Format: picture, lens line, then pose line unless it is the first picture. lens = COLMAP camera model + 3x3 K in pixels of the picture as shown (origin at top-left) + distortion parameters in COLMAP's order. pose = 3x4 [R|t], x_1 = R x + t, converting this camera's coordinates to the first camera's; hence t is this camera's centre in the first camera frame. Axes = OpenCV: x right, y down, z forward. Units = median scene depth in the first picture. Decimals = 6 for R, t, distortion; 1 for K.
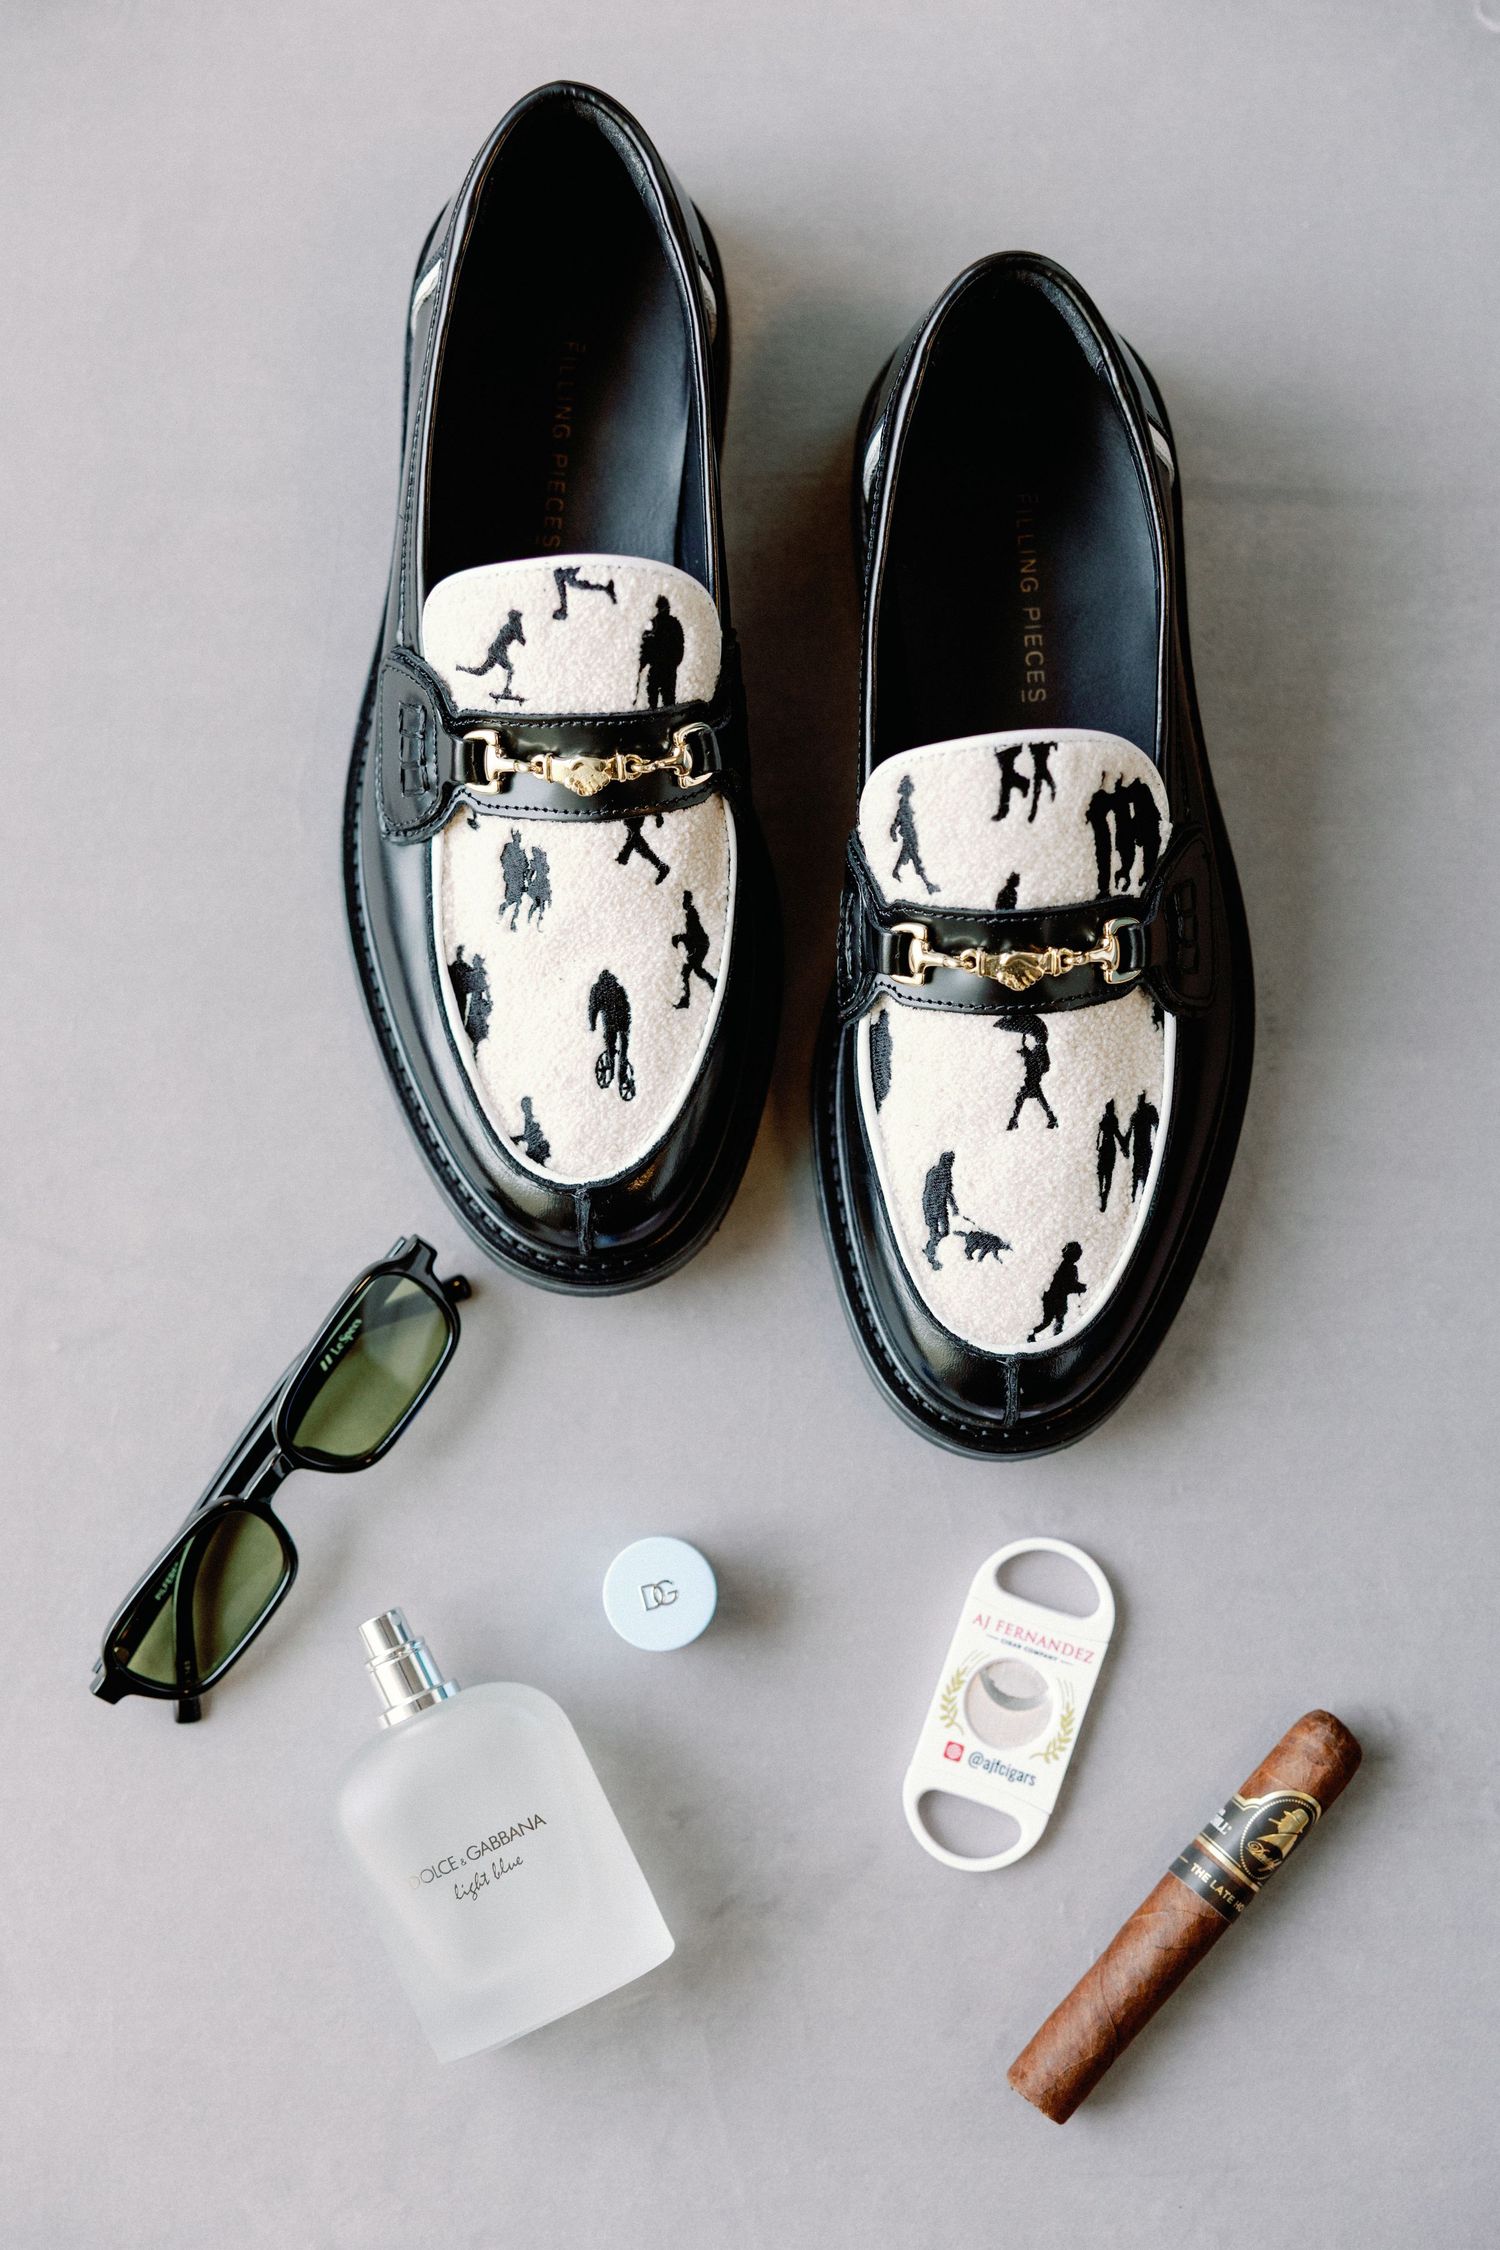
lens RADIAL K [[3563.6, 0, 750.0], [0, 3563.6, 1125.0], [0, 0, 1]] dist [0.000580, -1.189889]
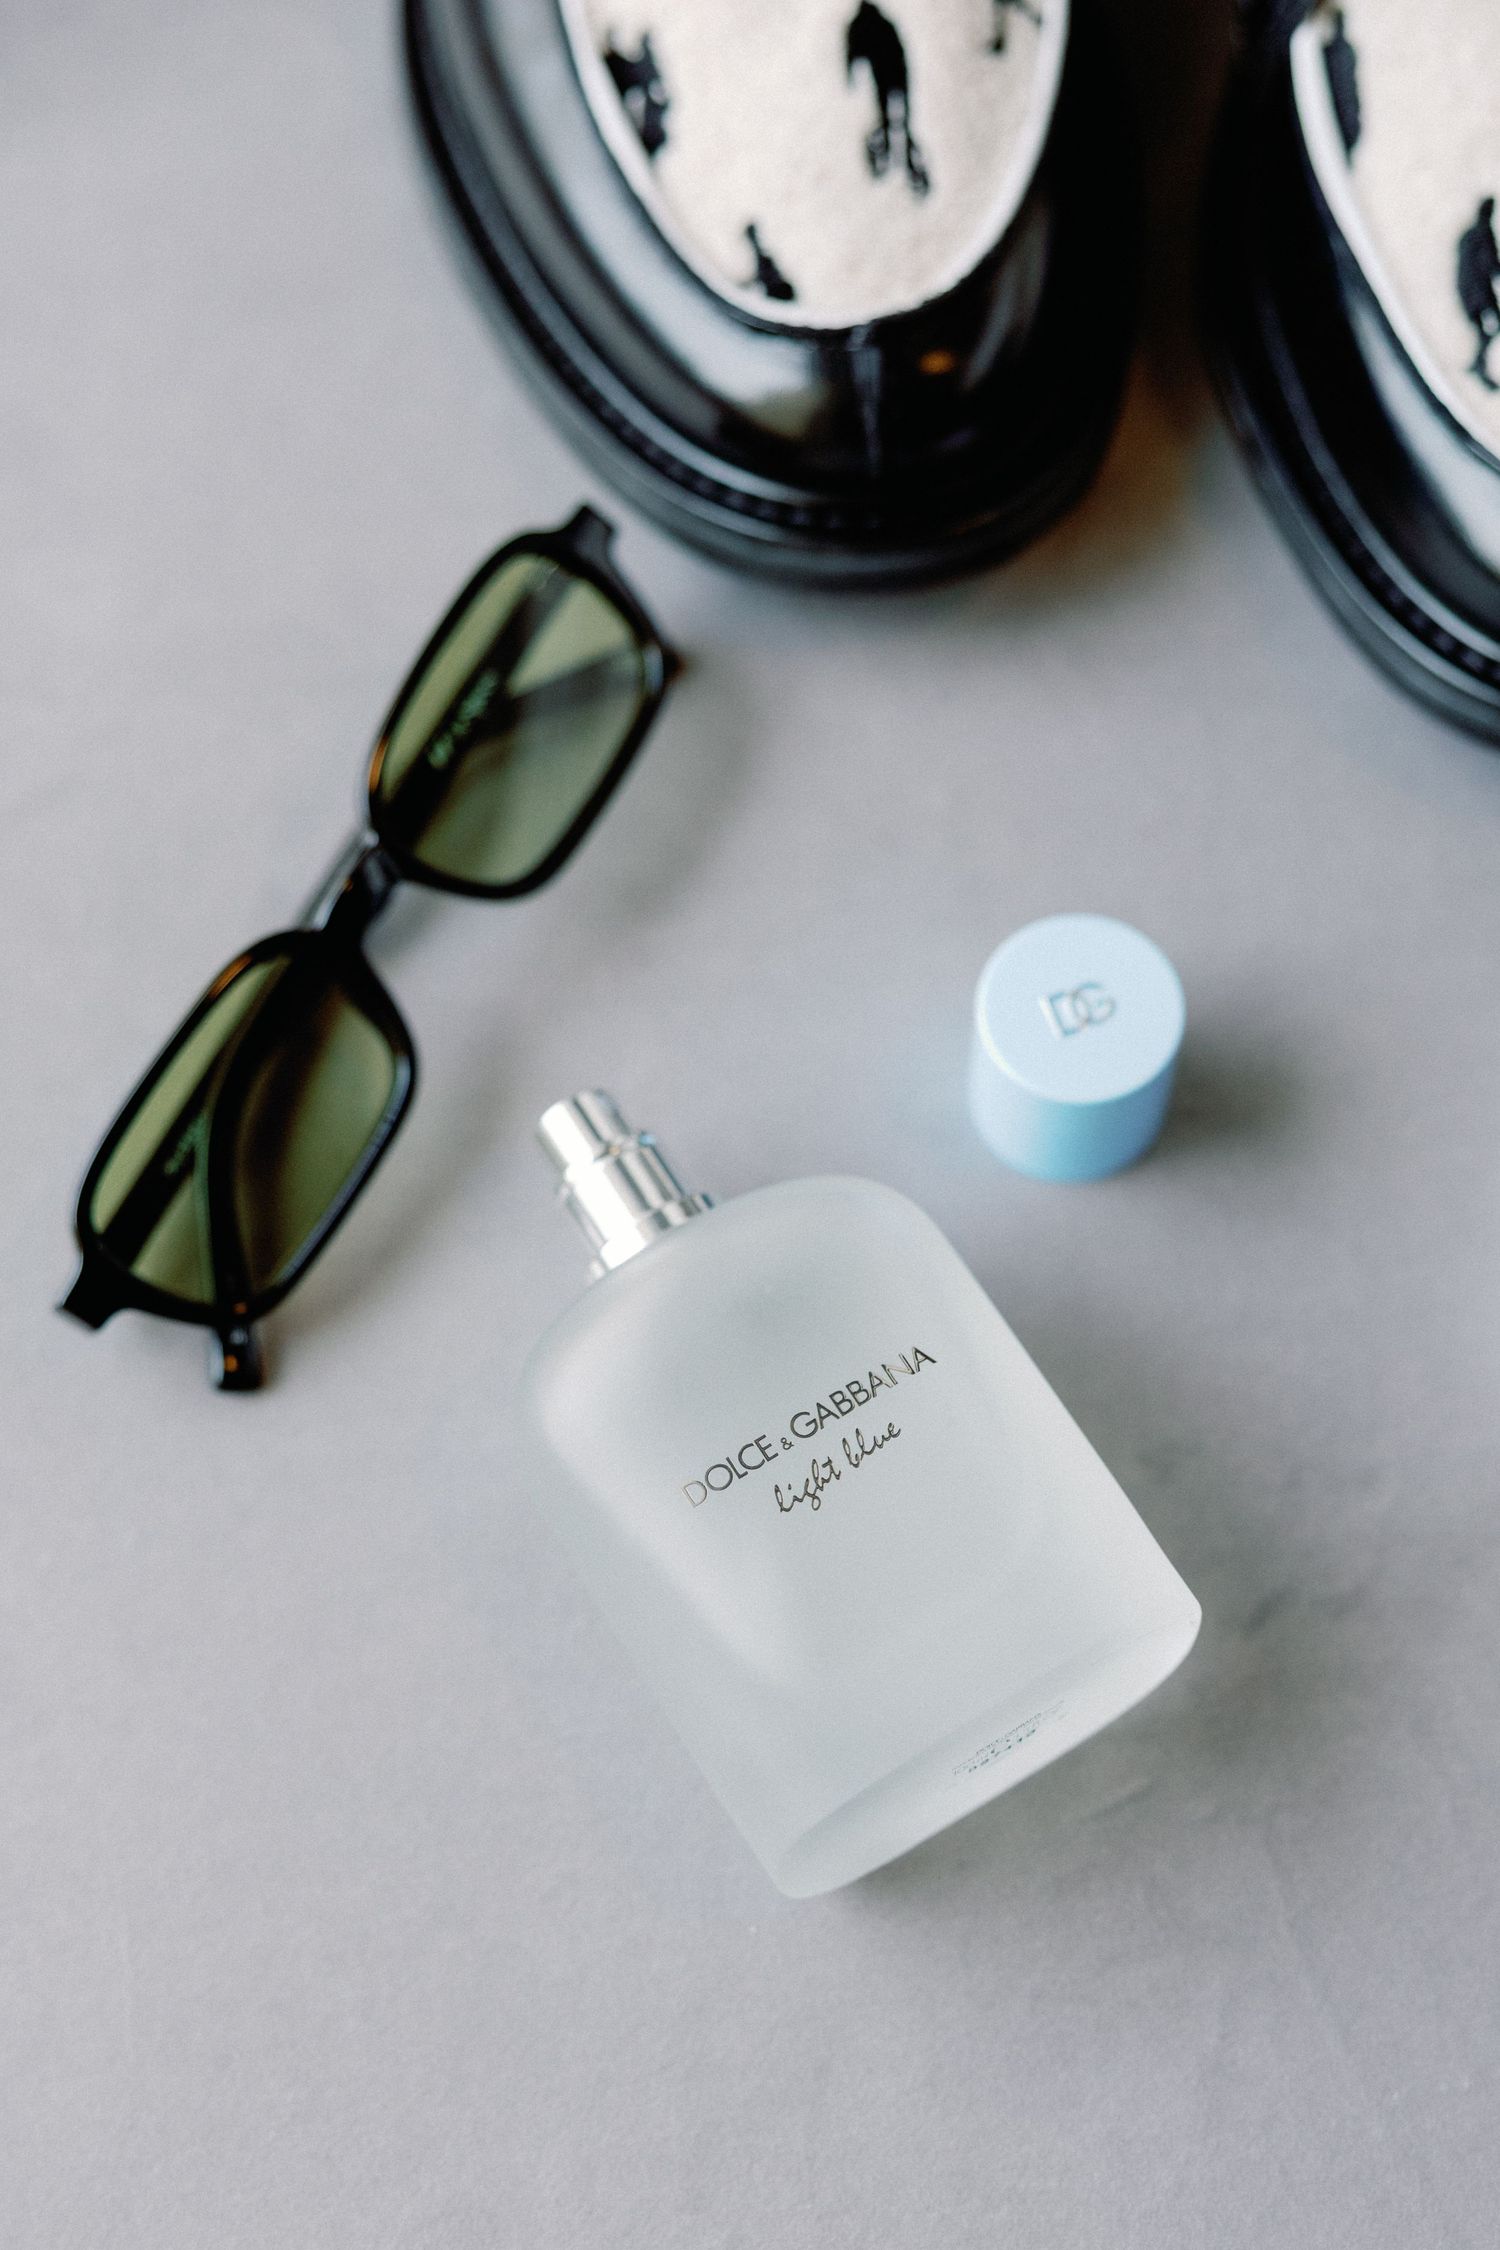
lens RADIAL K [[3674.0, 0, 750.0], [0, 3674.0, 1125.0], [0, 0, 1]] dist [-0.040674, -0.259638]
pose [[0.994560, -0.104141, 0.002140, -0.080249], [0.101422, 0.963502, -0.247745, 0.287326], [0.023739, 0.246615, 0.968823, 0.460302]]
